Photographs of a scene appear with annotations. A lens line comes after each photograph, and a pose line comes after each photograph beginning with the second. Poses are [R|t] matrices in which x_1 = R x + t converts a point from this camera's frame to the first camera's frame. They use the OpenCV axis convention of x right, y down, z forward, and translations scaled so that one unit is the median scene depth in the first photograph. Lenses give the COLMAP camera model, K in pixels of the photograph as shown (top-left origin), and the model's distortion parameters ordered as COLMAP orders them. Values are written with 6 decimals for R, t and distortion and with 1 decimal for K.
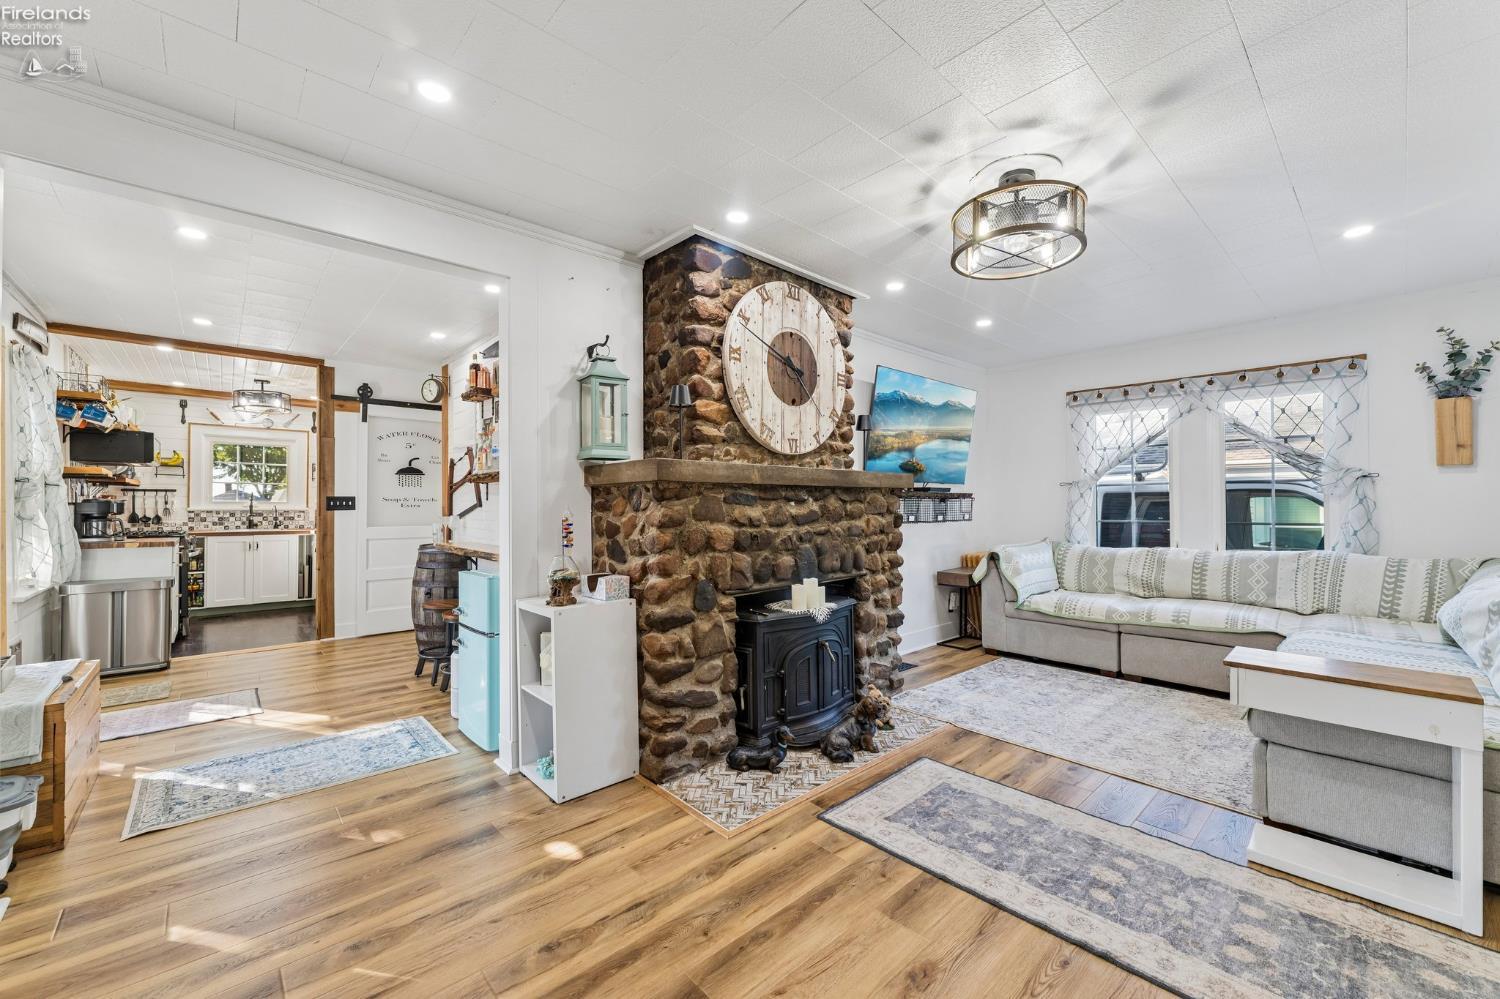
lens RADIAL K [[597.7, 0, 746.0], [0, 597.7, 502.1], [0, 0, 1]] dist [0.000101, -0.000135]
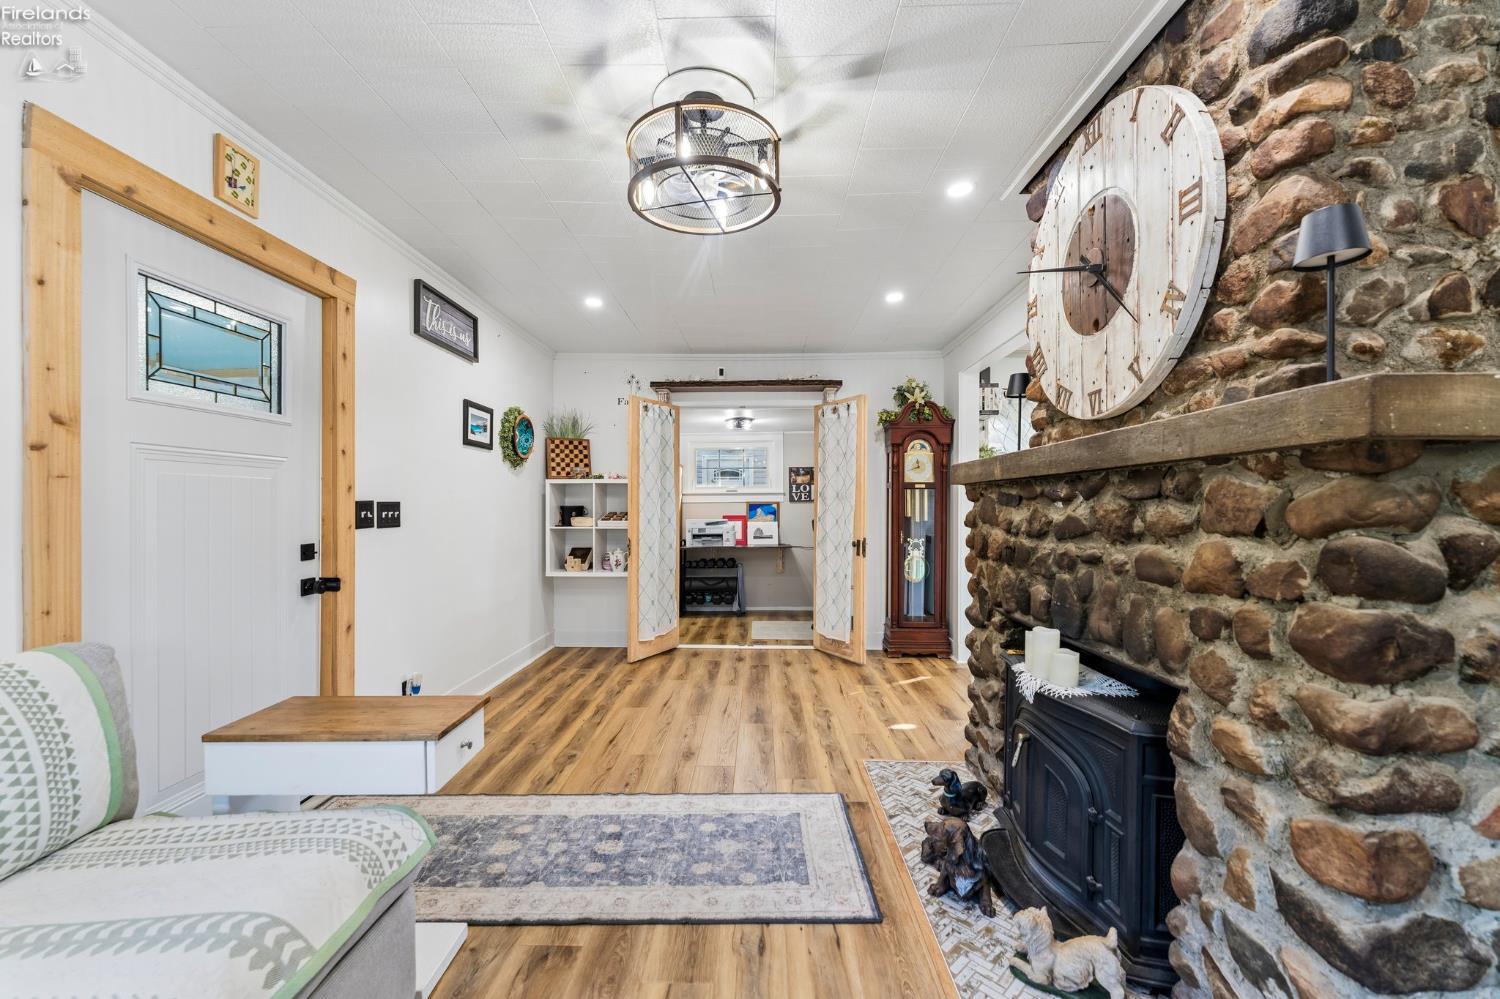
lens RADIAL K [[602.6, 0, 743.4], [0, 602.6, 510.0], [0, 0, 1]] dist [-0.000966, -0.000435]
pose [[-0.691600, 0.008939, -0.722226, 0.882329], [0.007949, 0.999957, 0.004765, 0.003528], [0.722237, -0.002445, -0.691641, 1.398362]]
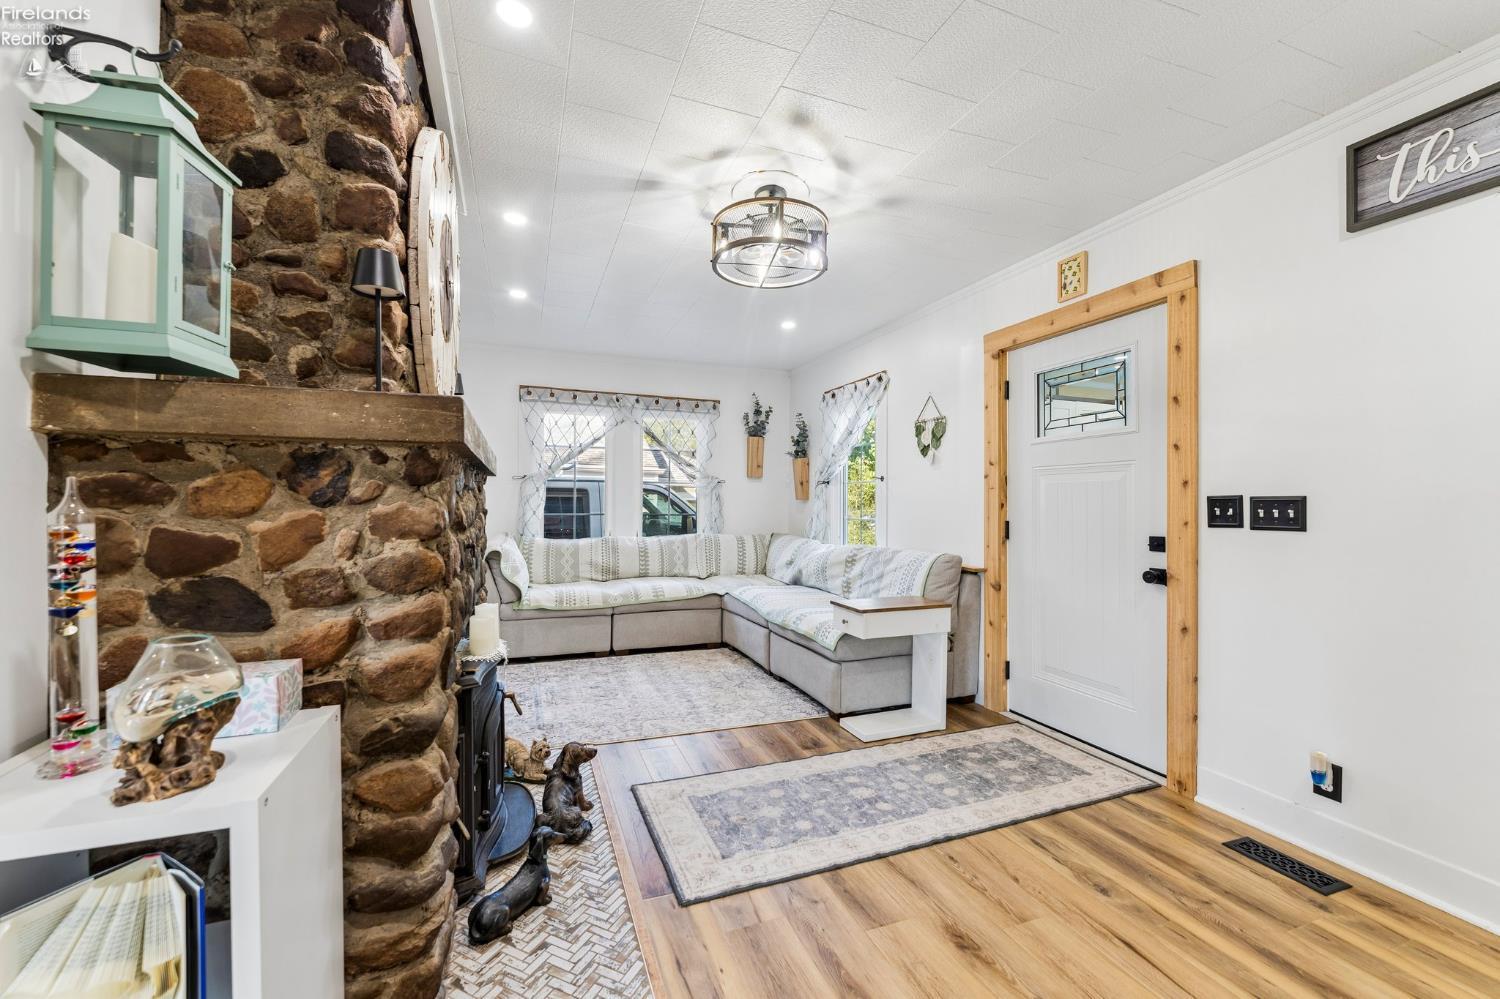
lens RADIAL K [[597.7, 0, 746.0], [0, 597.7, 502.1], [0, 0, 1]] dist [0.000101, -0.000135]
pose [[0.366464, 0.005993, 0.930413, -0.483615], [-0.016438, 0.999865, 0.000035, 0.008259], [-0.930287, -0.015307, 0.366513, 0.558550]]
